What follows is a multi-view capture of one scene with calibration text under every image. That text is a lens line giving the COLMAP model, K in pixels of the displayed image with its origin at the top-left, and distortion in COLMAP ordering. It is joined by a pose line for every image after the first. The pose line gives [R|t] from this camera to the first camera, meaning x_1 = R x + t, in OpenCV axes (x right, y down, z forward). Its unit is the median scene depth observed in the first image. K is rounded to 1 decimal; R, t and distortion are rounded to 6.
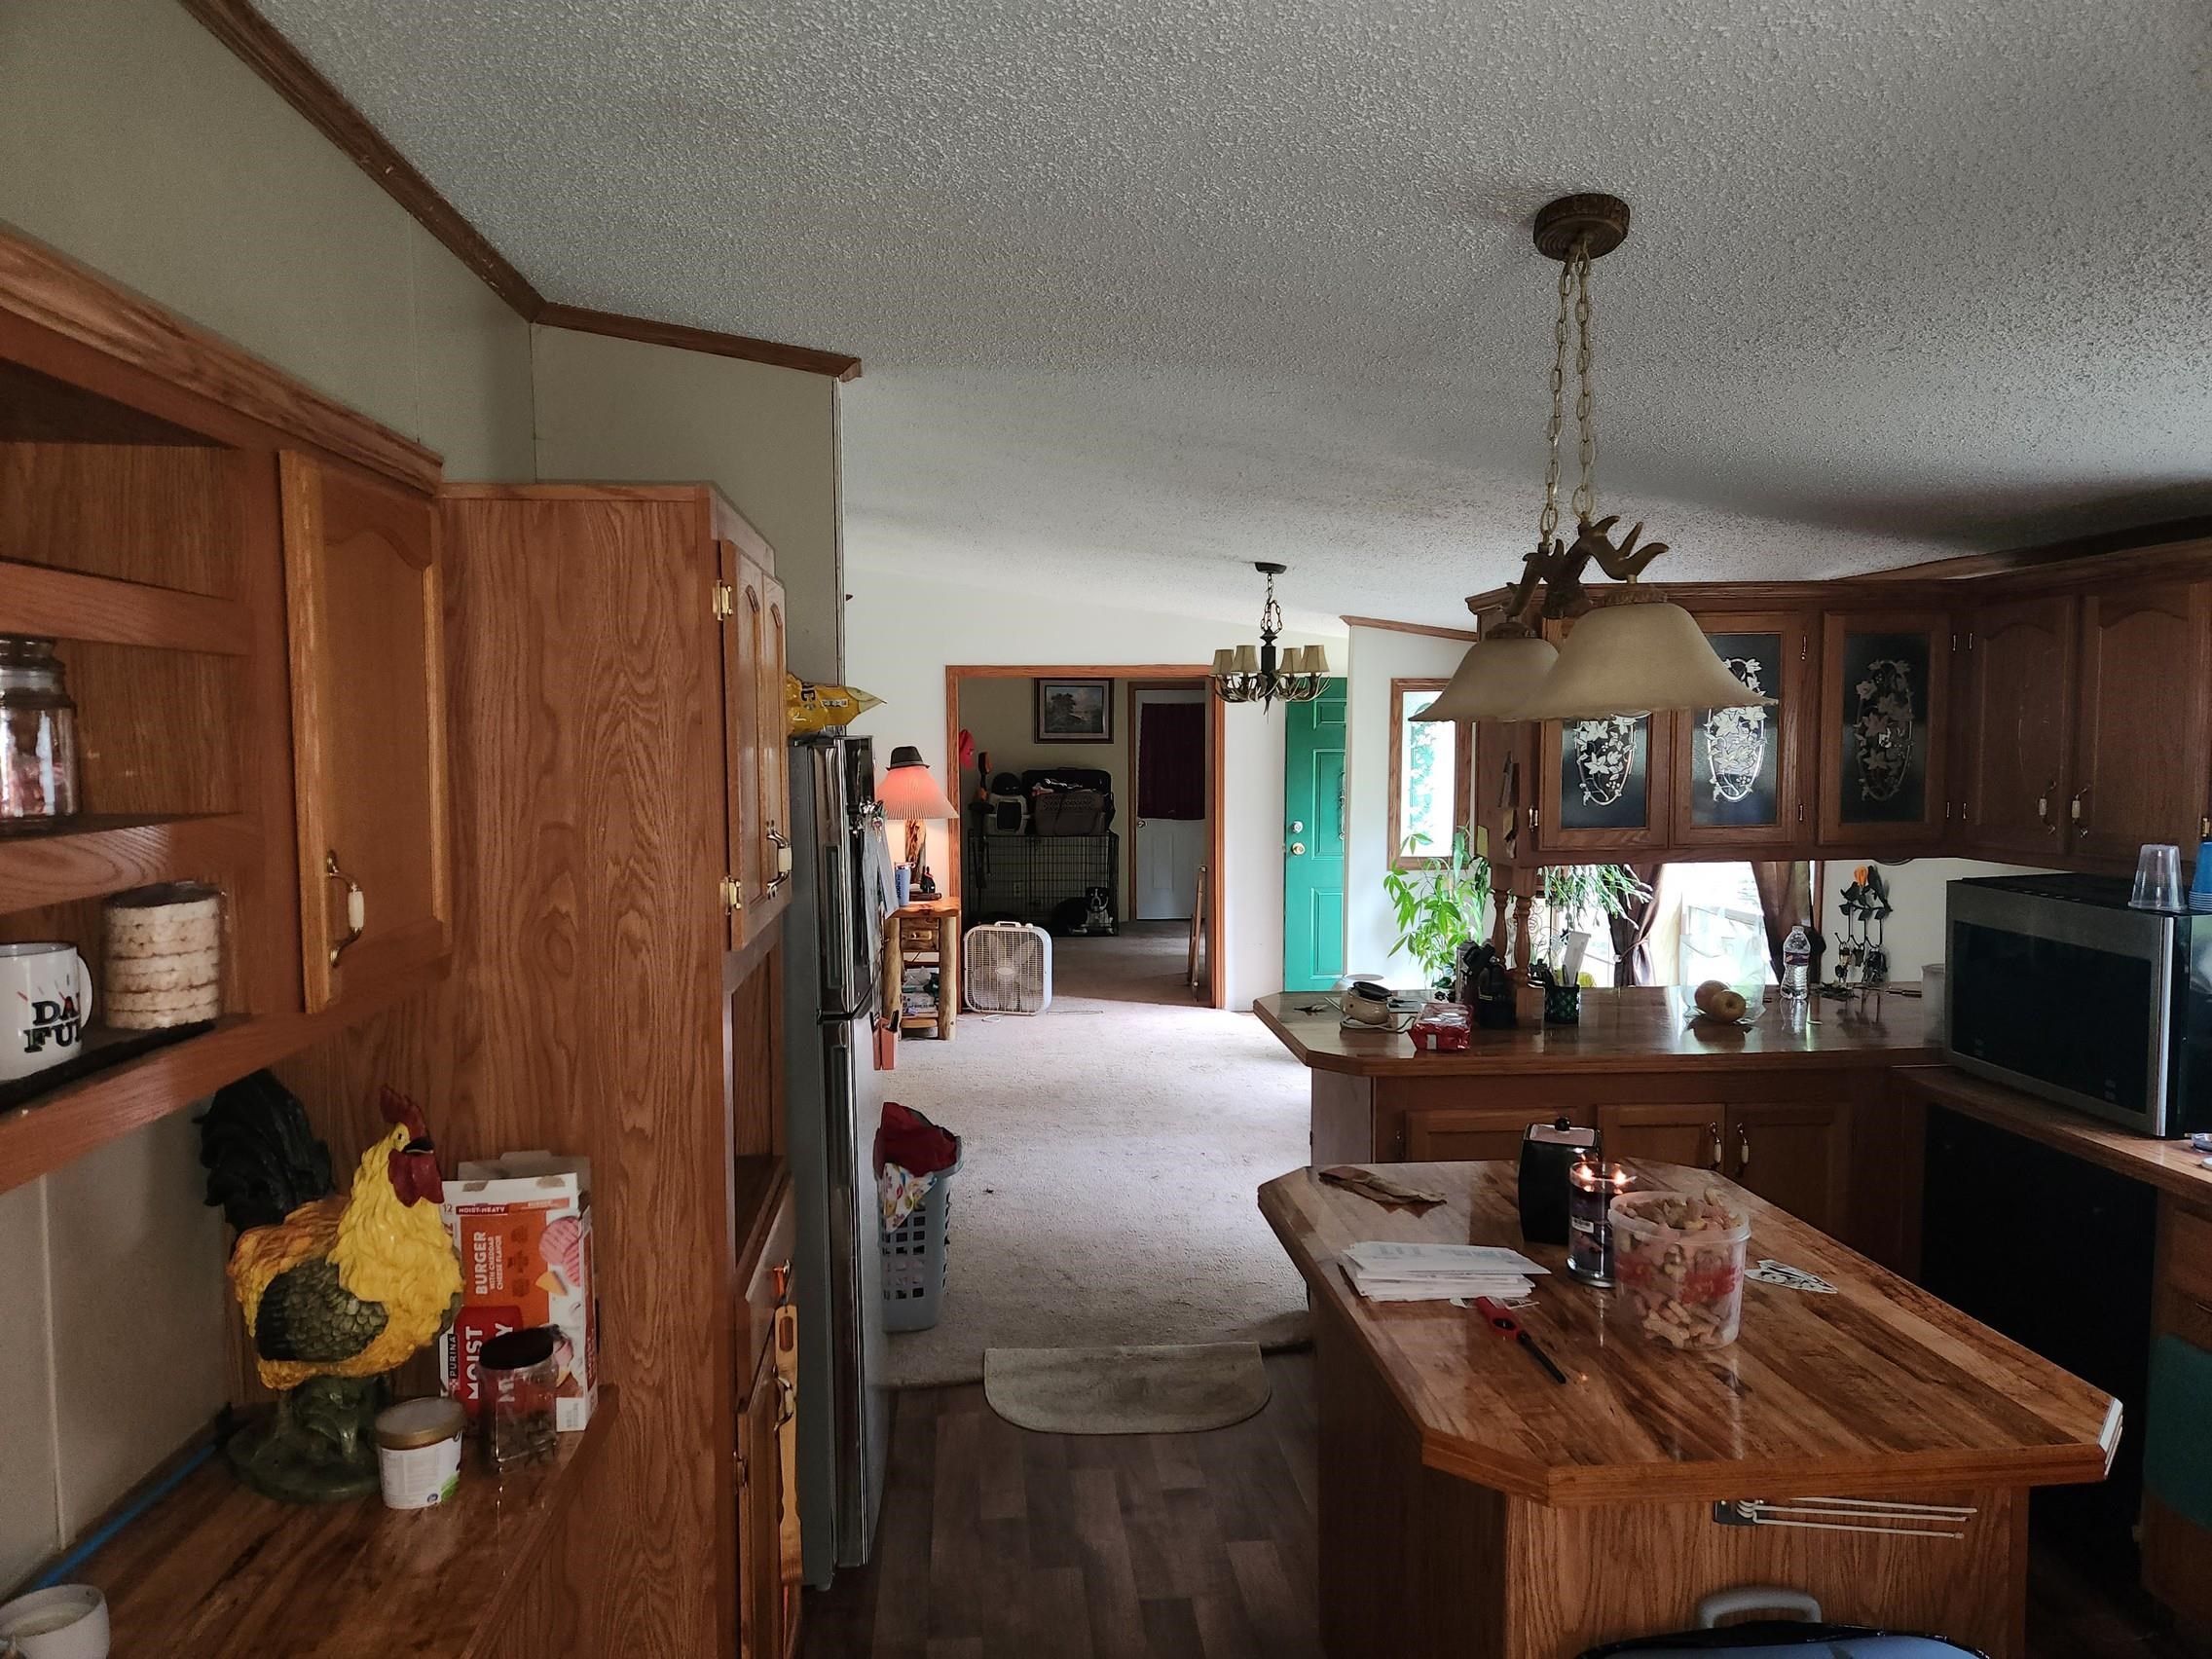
lens RADIAL K [[1476.4, 0, 1078.7], [0, 1476.4, 840.3], [0, 0, 1]] dist [0.083733, -0.076871]
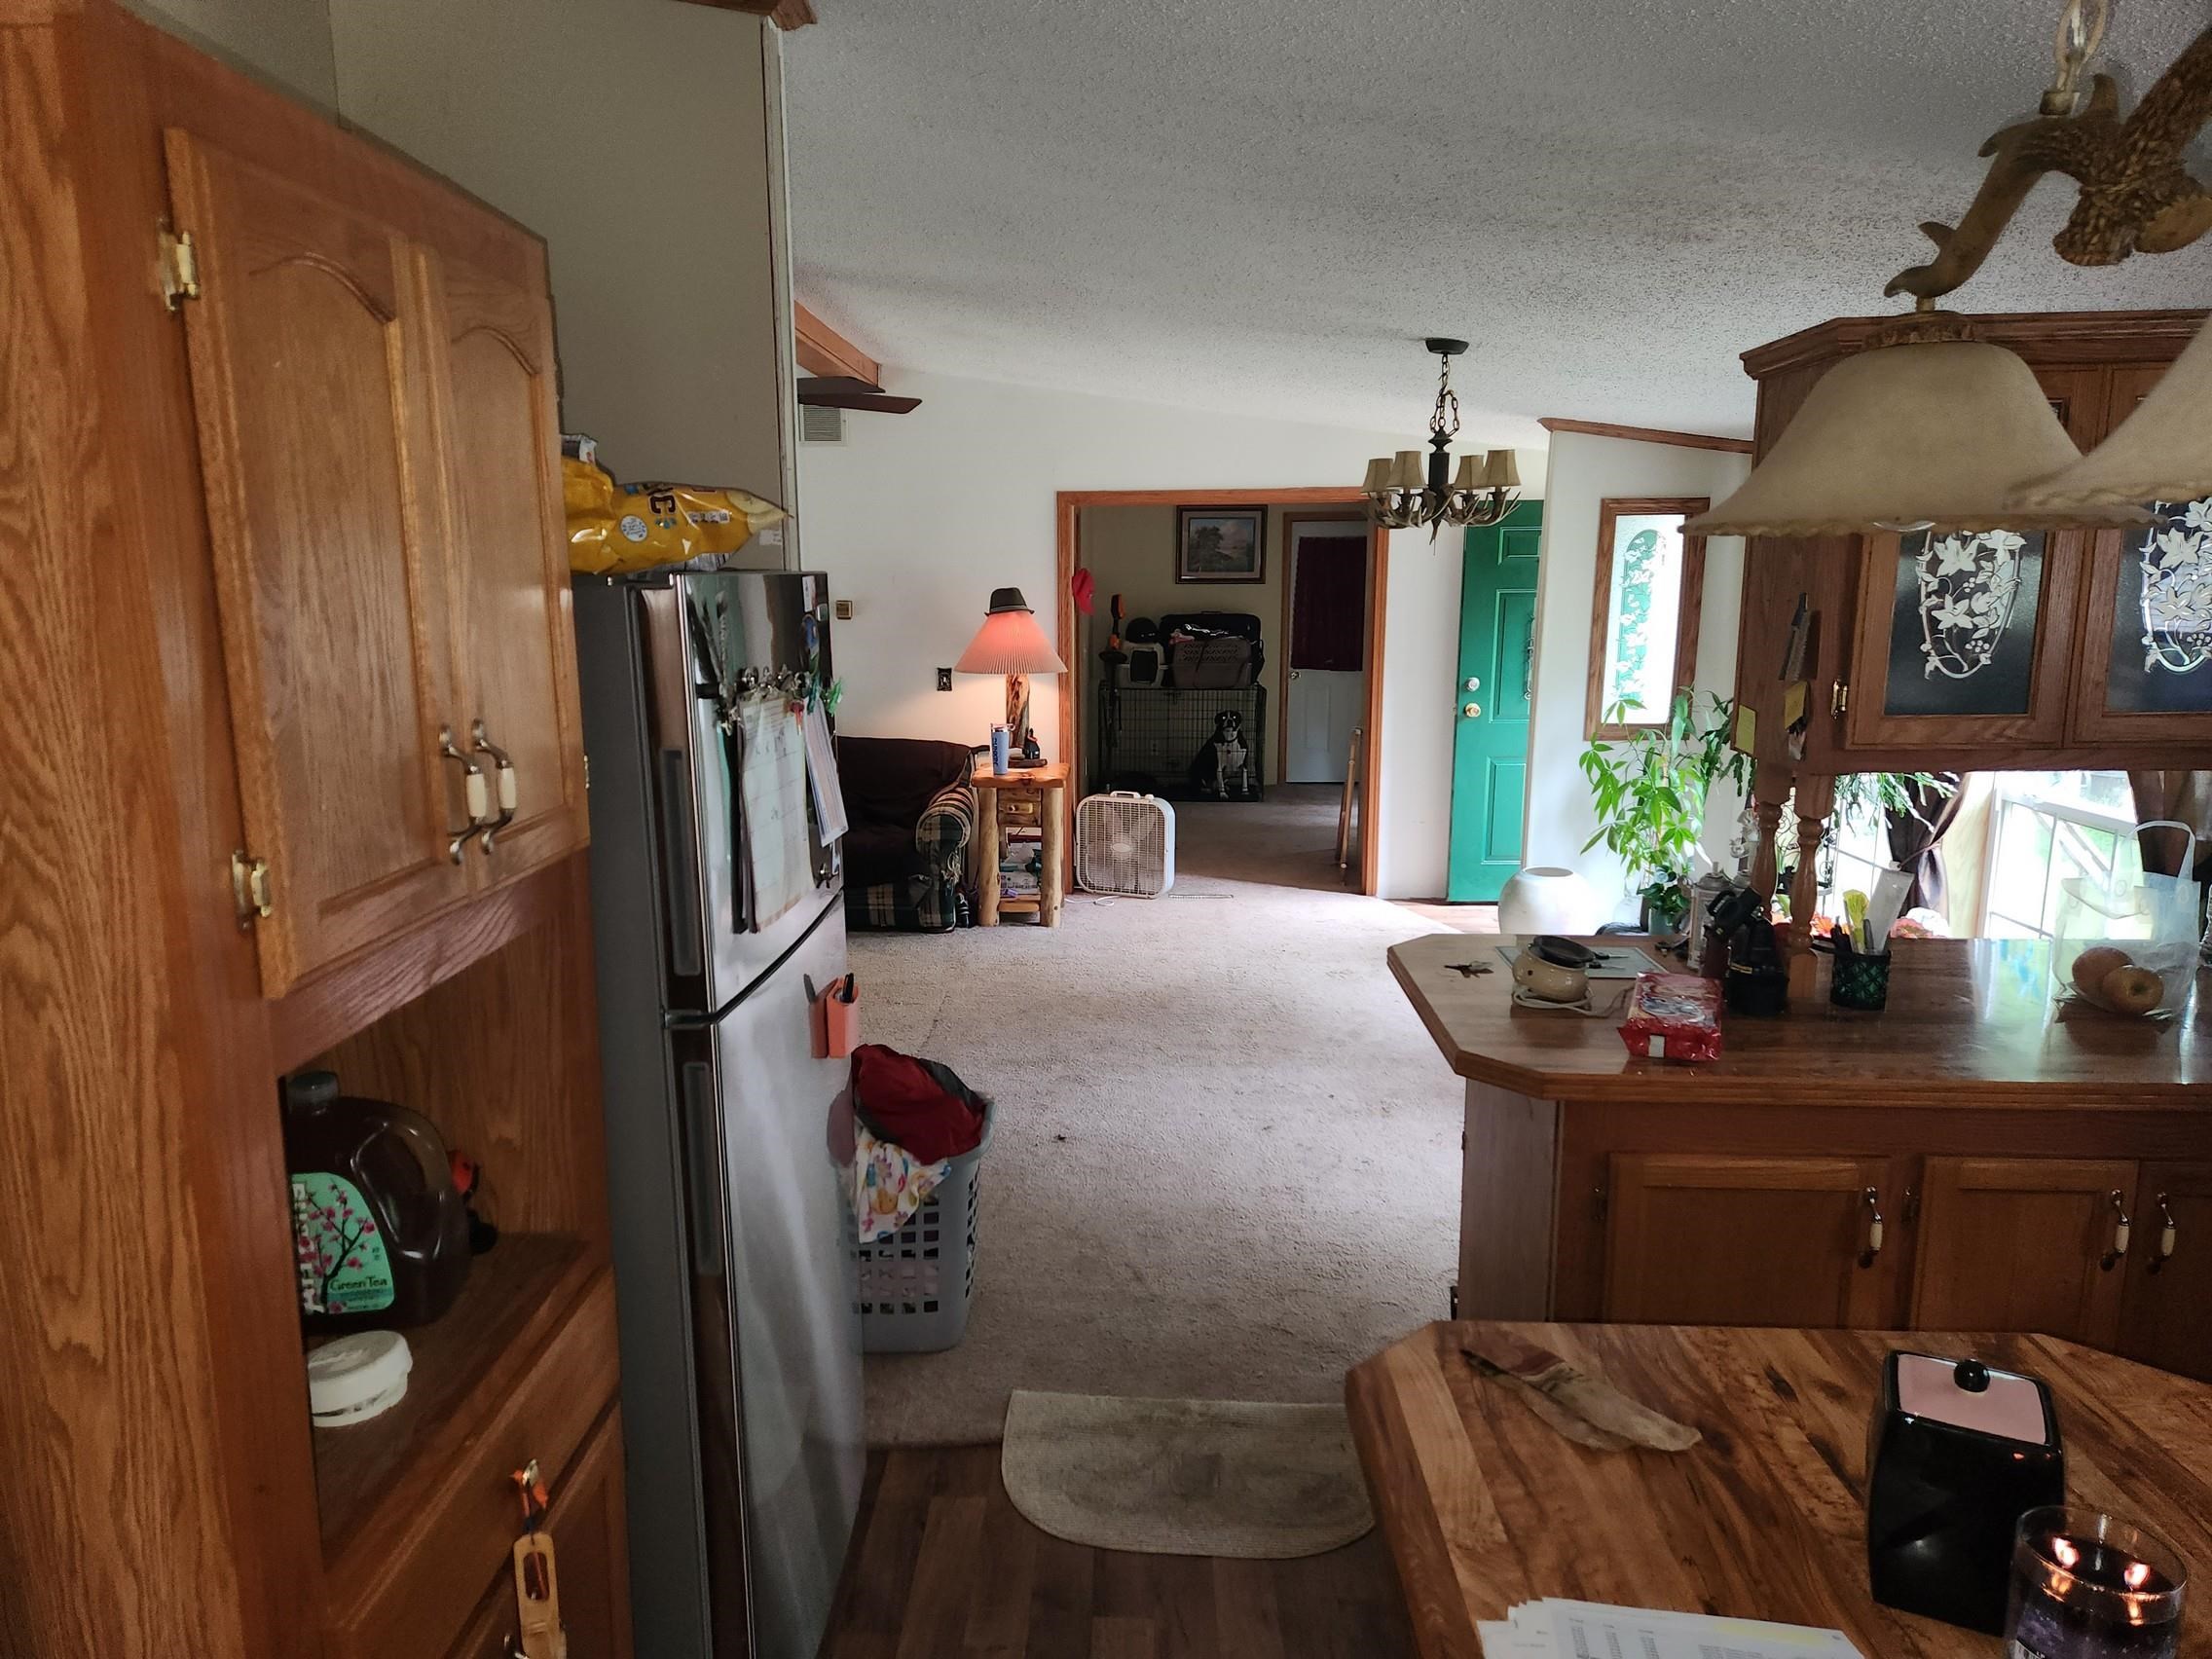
lens RADIAL K [[1470.2, 0, 1057.0], [0, 1470.2, 845.3], [0, 0, 1]] dist [0.085256, -0.081415]
pose [[0.991579, 0.021977, -0.127623, 0.048733], [-0.007898, 0.993923, 0.109794, -0.017456], [0.129261, -0.107861, 0.985727, 0.275938]]
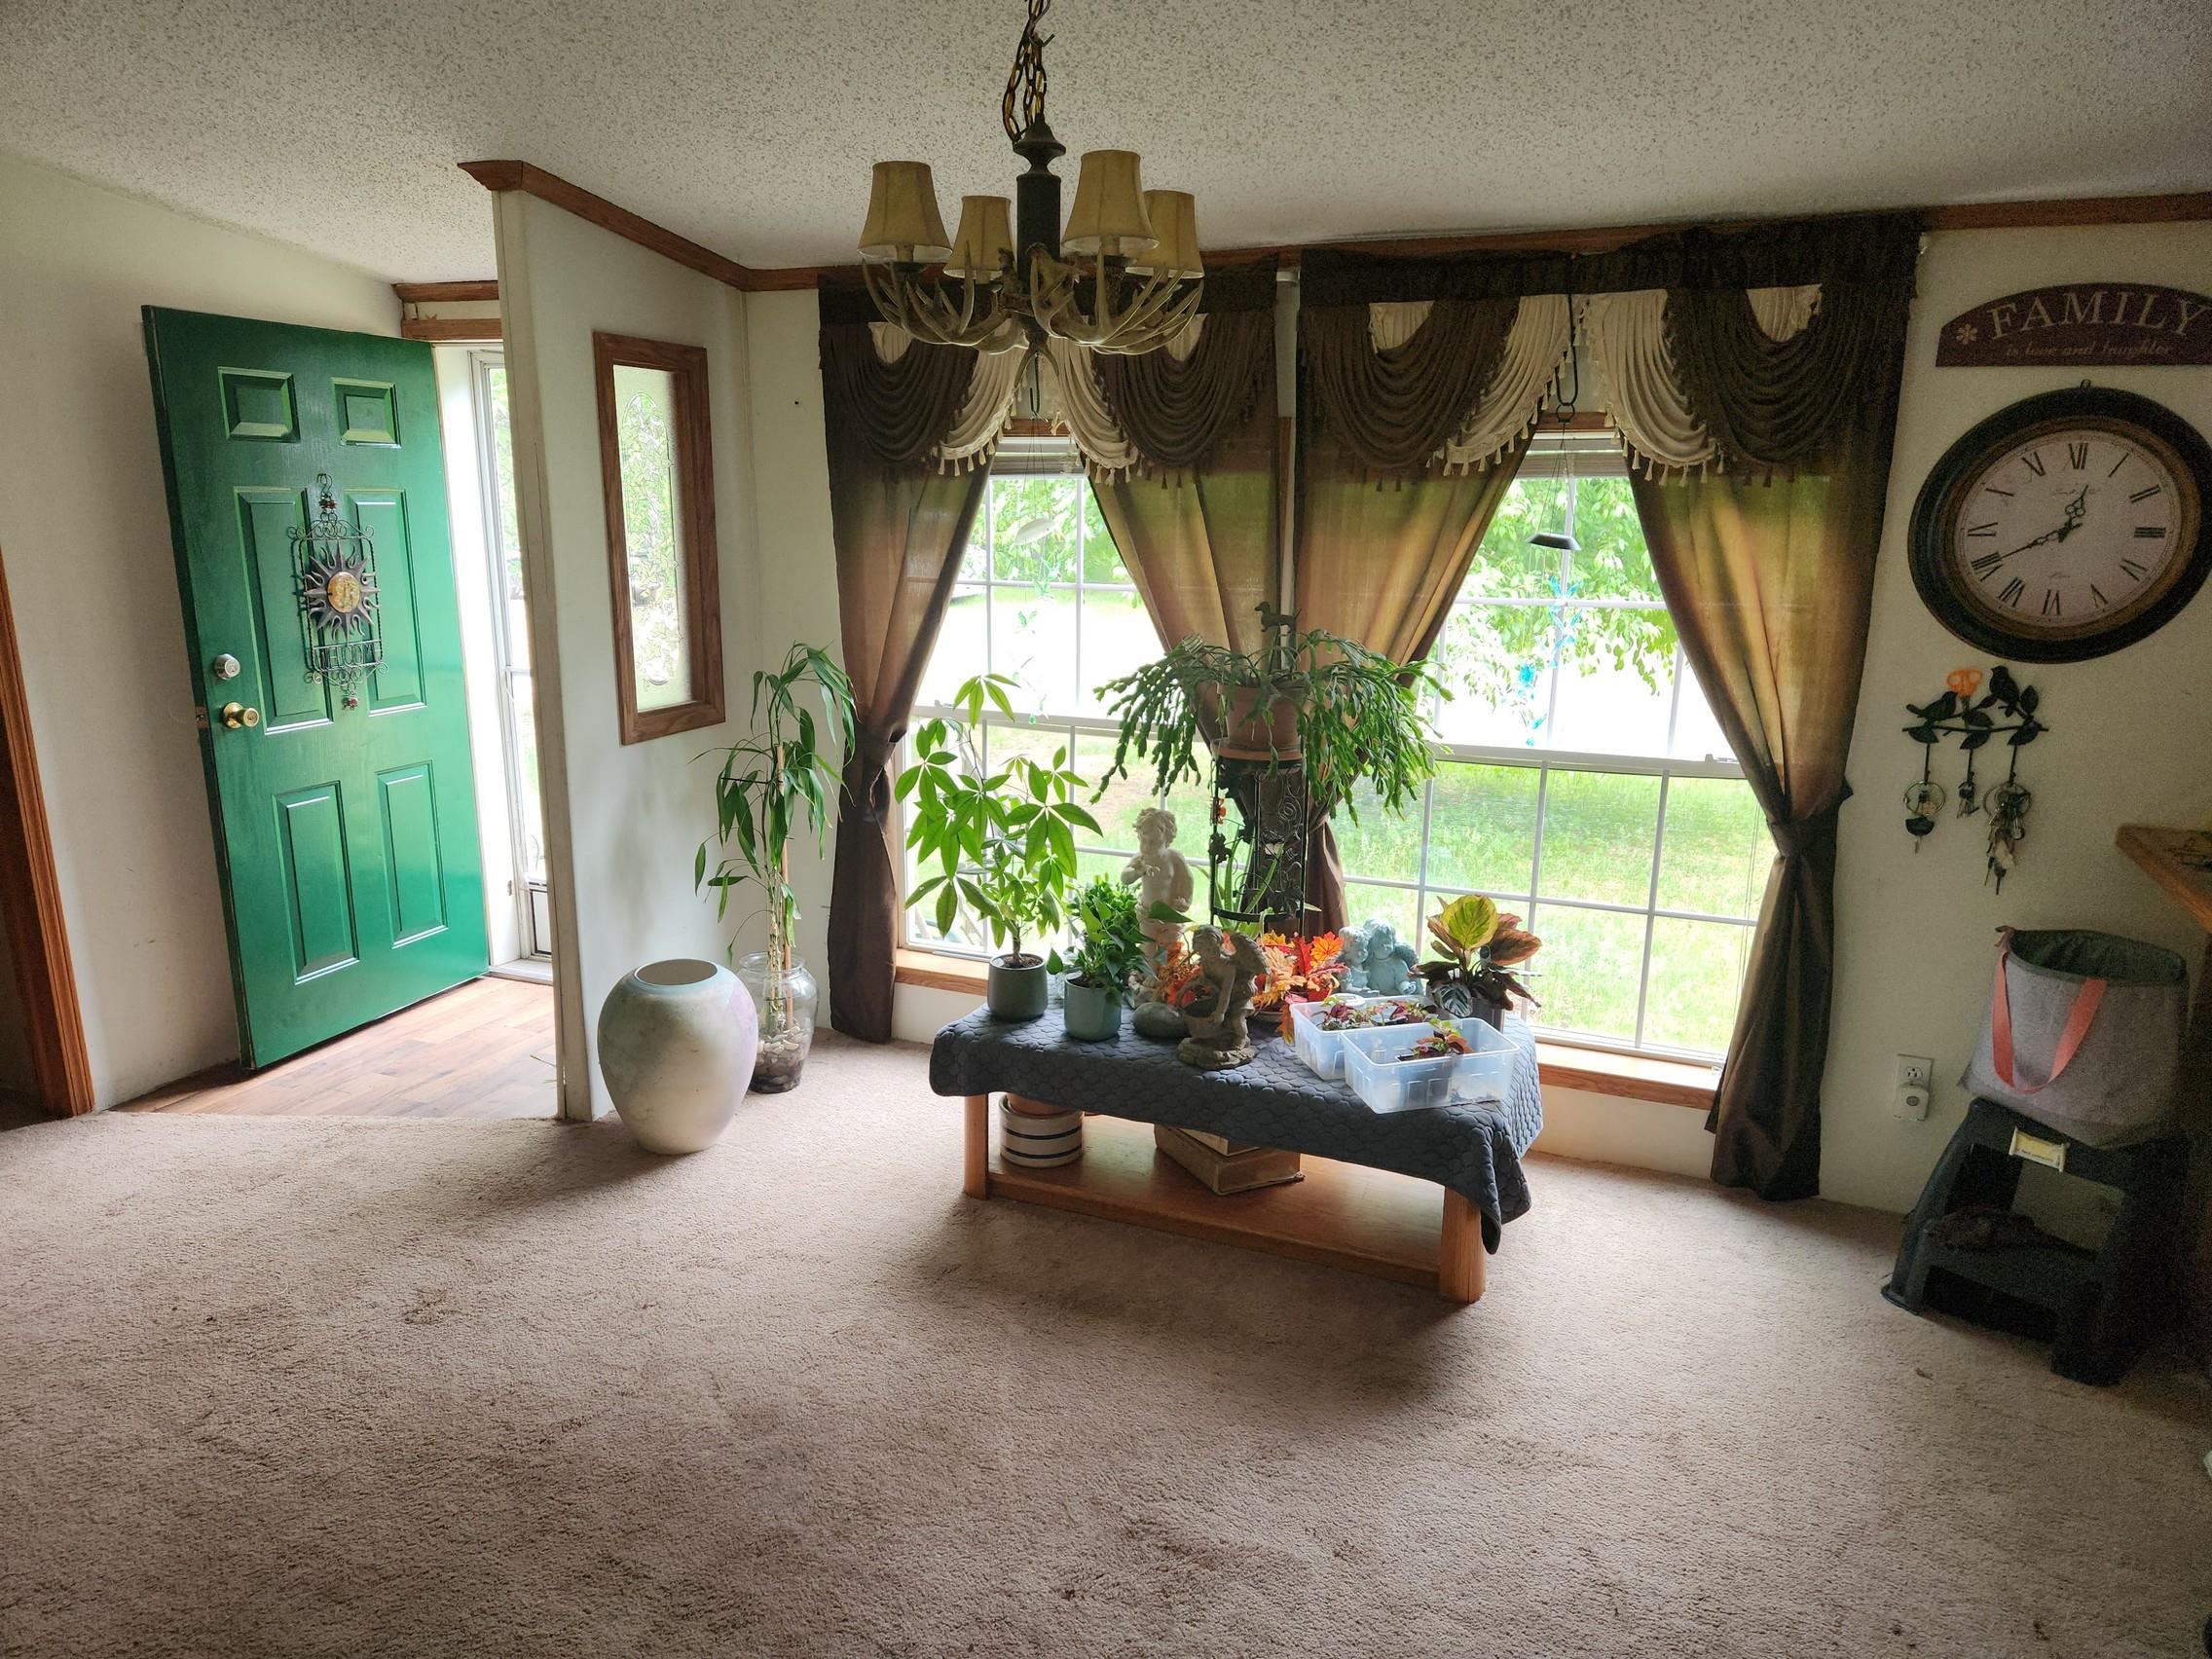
lens RADIAL K [[1470.2, 0, 1057.0], [0, 1470.2, 845.3], [0, 0, 1]] dist [0.085256, -0.081415]
pose [[0.446525, -0.199468, 0.872254, -0.288483], [0.052919, 0.979016, 0.196792, -0.064542], [-0.893205, -0.041714, 0.447711, 1.170652]]
